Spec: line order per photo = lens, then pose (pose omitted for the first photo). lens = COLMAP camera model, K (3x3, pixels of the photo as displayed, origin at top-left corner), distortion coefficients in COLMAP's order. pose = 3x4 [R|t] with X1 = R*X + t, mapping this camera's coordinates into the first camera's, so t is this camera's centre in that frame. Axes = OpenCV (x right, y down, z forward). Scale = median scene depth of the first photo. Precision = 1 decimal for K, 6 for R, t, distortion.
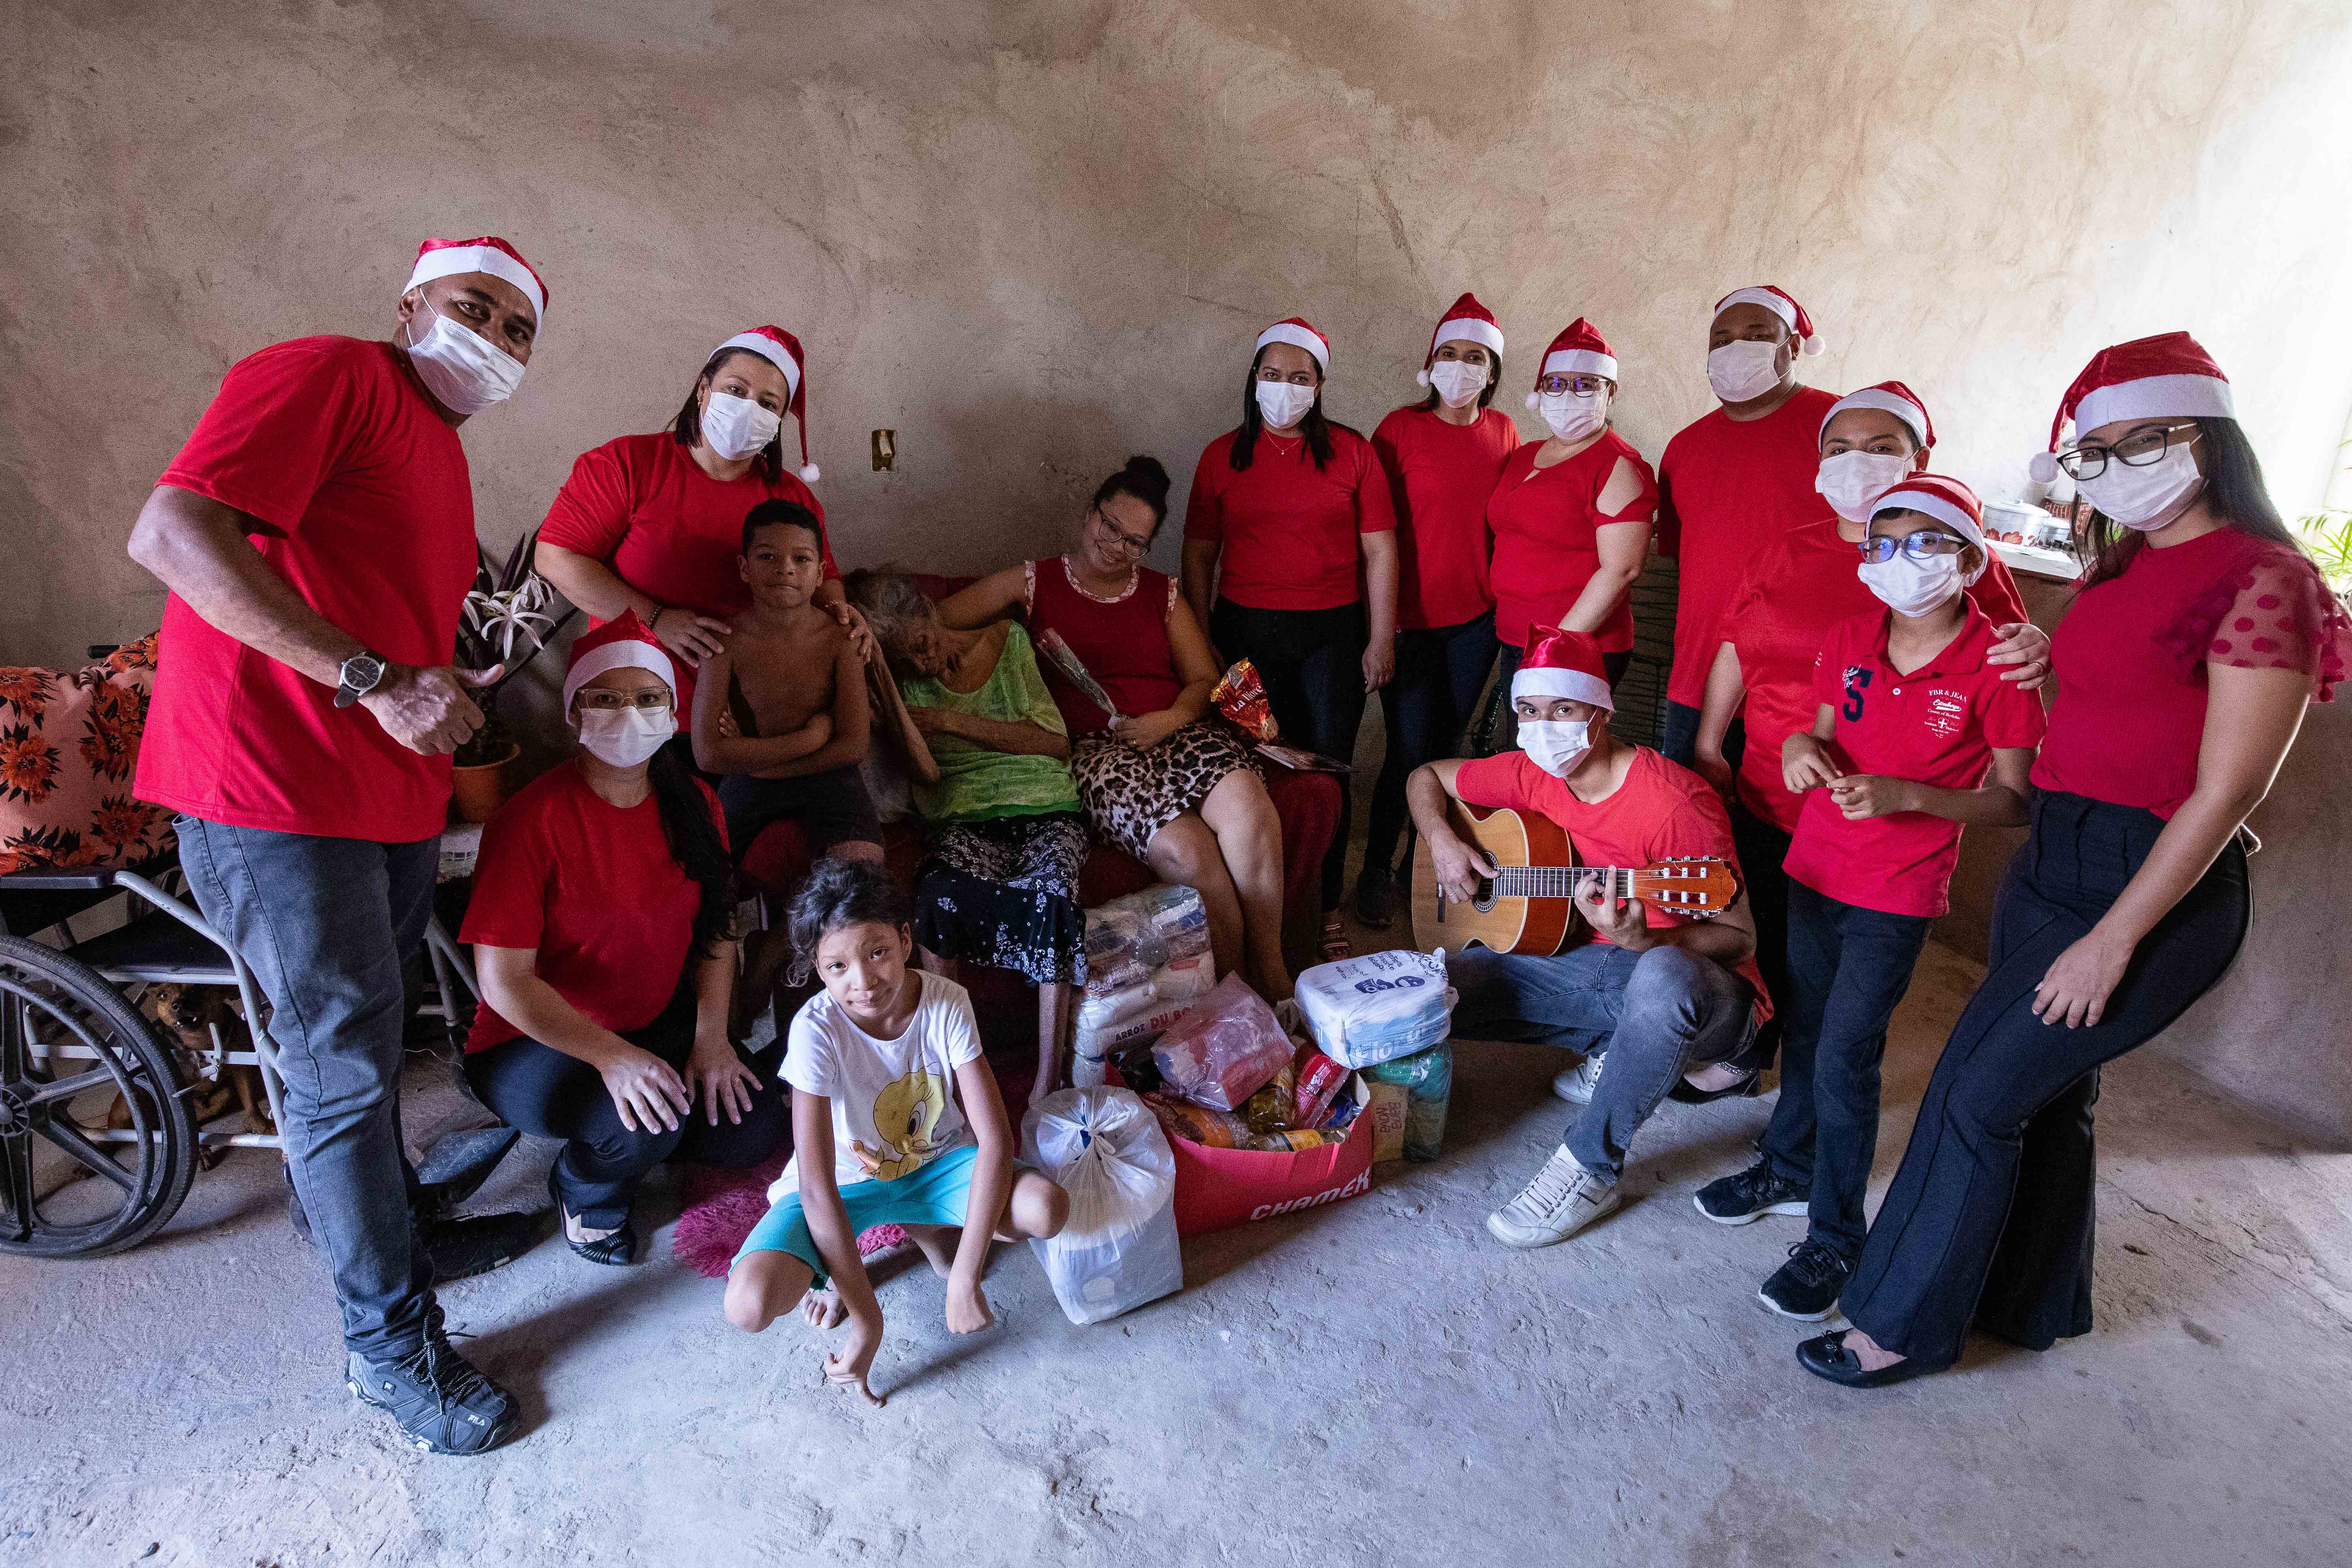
lens RADIAL K [[1516.5, 0, 1172.8], [0, 1516.5, 780.5], [0, 0, 1]] dist [-0.054697, -0.002563]
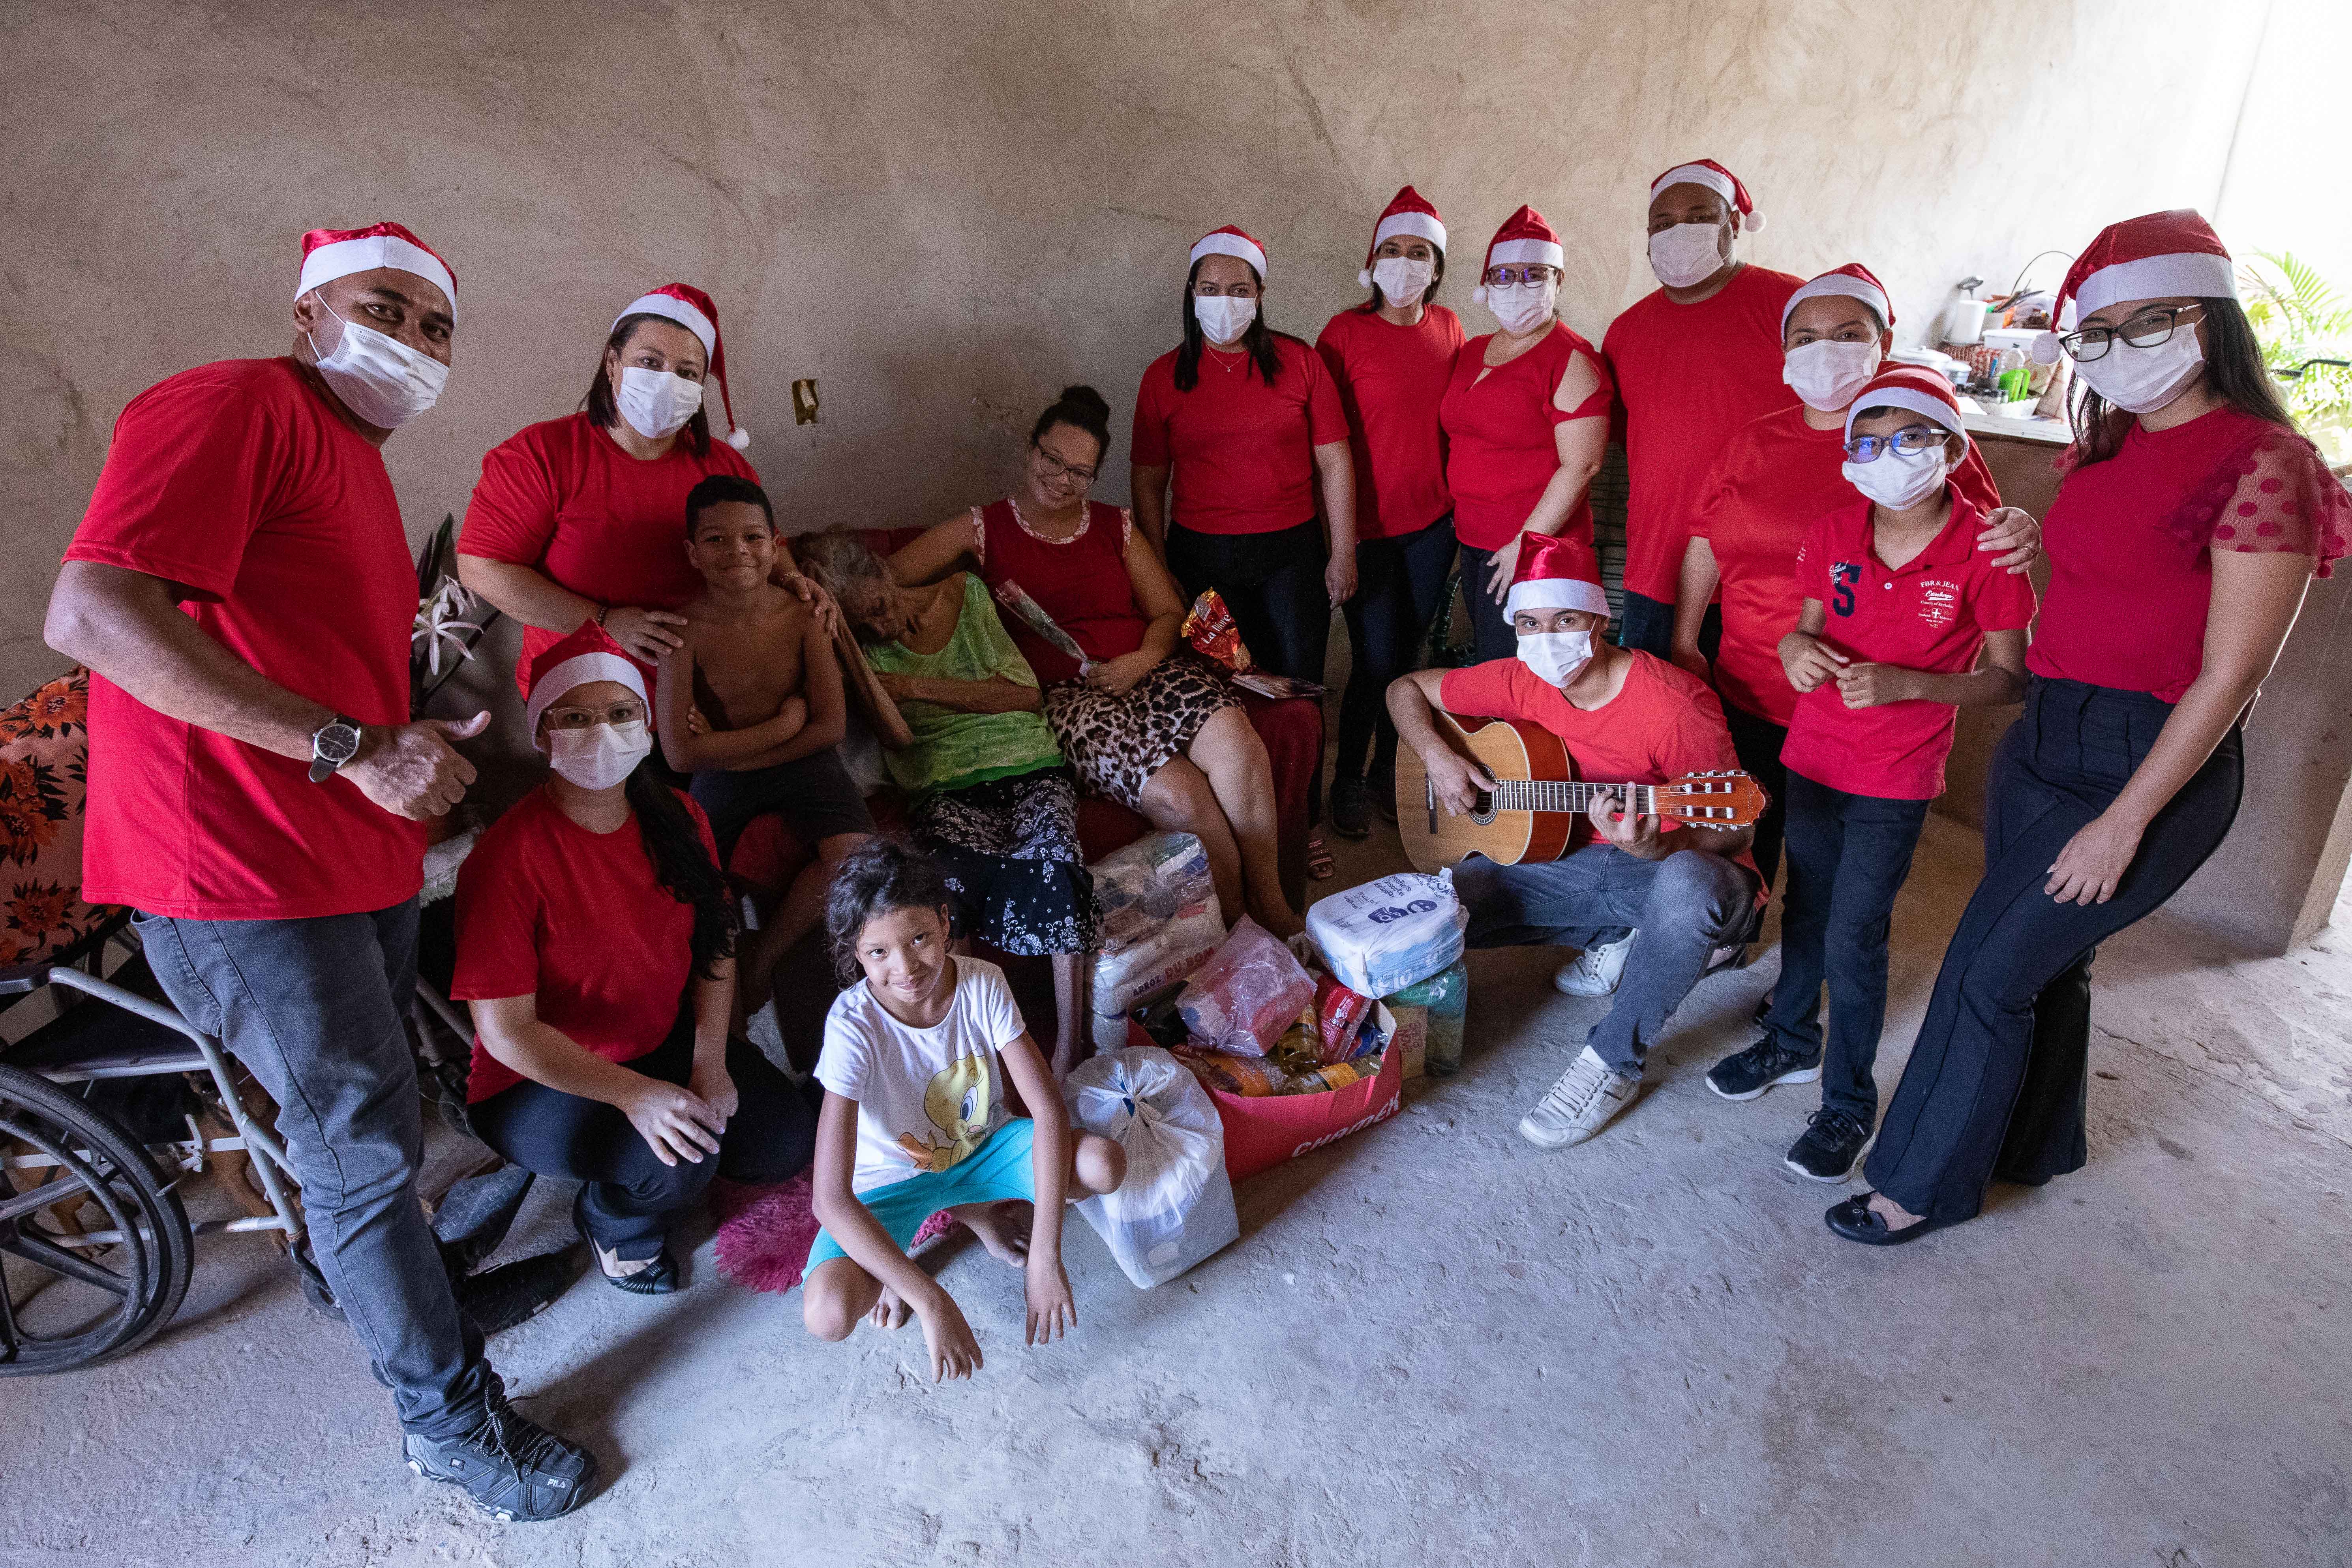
lens RADIAL K [[1516.5, 0, 1172.8], [0, 1516.5, 780.5], [0, 0, 1]] dist [-0.054697, -0.002563]
pose [[0.989314, -0.107783, 0.098186, -0.096978], [0.097896, 0.990110, 0.100493, -0.066639], [-0.108046, -0.089807, 0.990081, 0.032122]]
